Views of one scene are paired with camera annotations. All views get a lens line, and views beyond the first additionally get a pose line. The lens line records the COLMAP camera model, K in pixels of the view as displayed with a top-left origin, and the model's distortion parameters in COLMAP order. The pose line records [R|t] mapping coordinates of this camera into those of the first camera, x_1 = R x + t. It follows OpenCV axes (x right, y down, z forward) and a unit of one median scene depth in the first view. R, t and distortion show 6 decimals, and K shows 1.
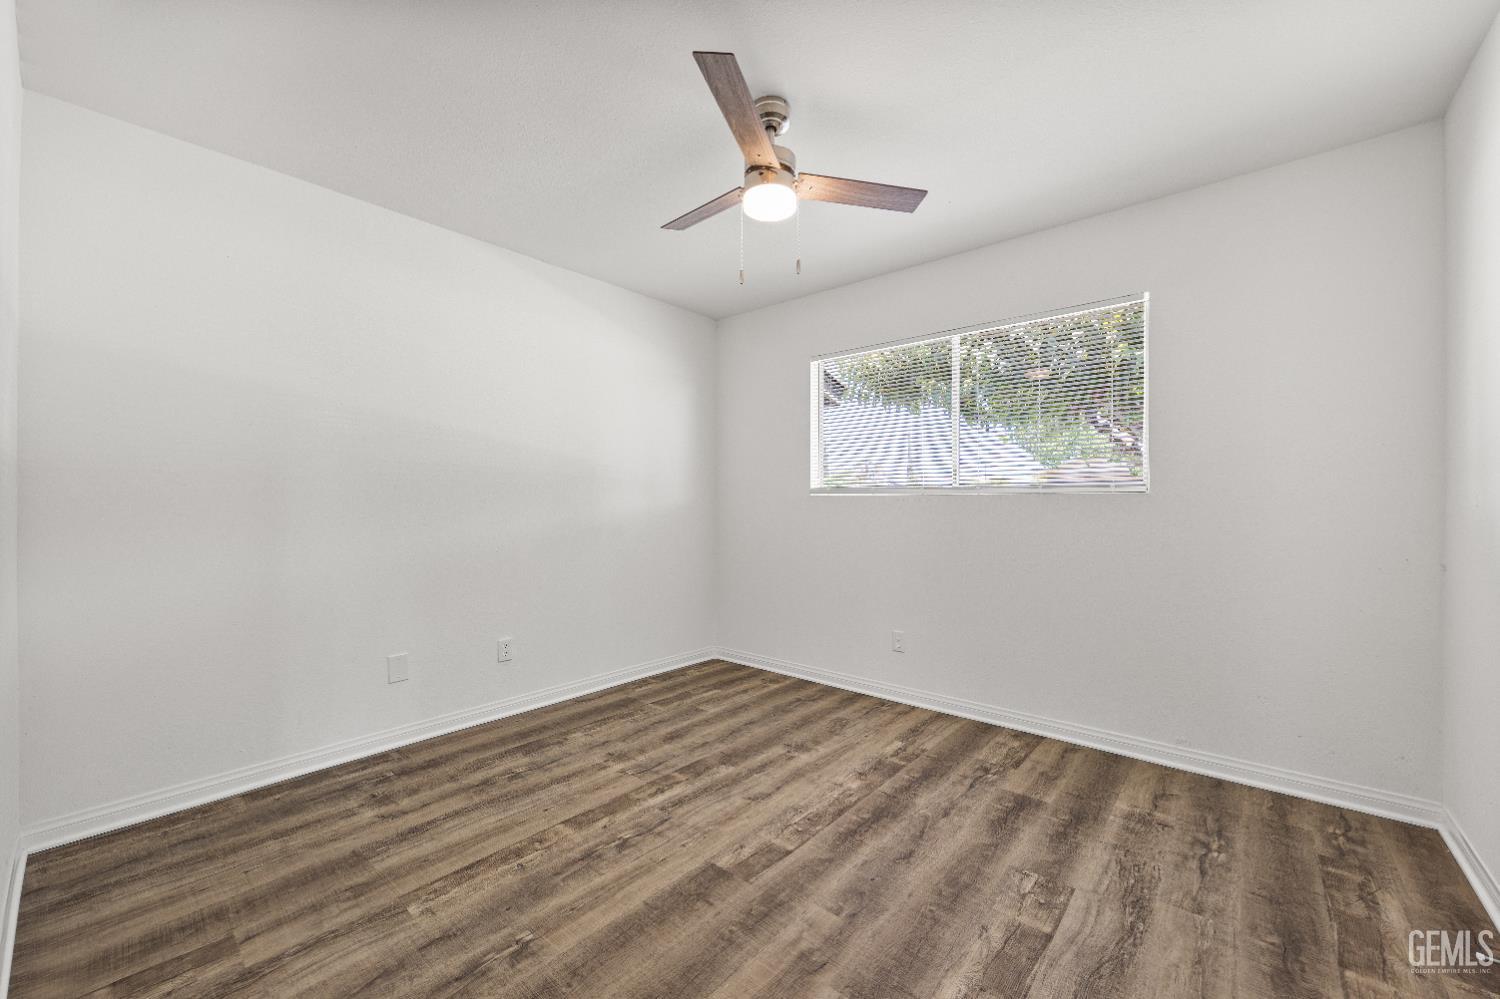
lens RADIAL K [[584.5, 0, 750.0], [0, 584.5, 499.5], [0, 0, 1]] dist [-0.003404, -0.000419]
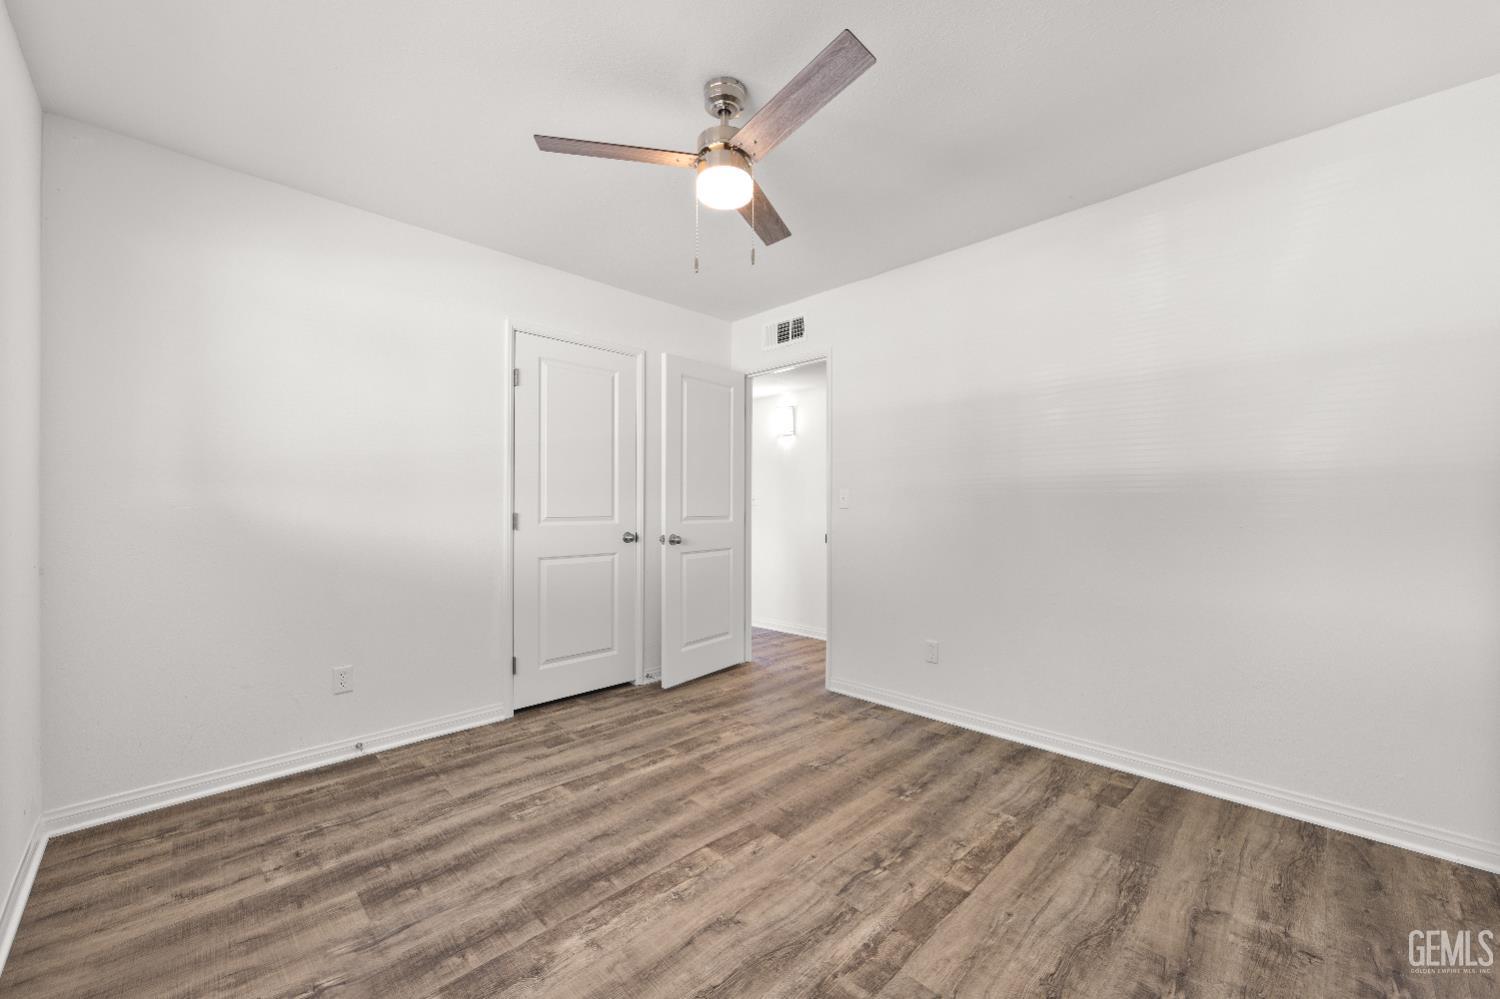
lens RADIAL K [[584.5, 0, 750.0], [0, 584.5, 499.5], [0, 0, 1]] dist [-0.003404, -0.000419]
pose [[-0.996976, 0.002665, 0.077668, -0.085900], [0.001227, 0.999827, -0.018545, 0.012952], [-0.077704, -0.018394, -0.996807, 2.000387]]
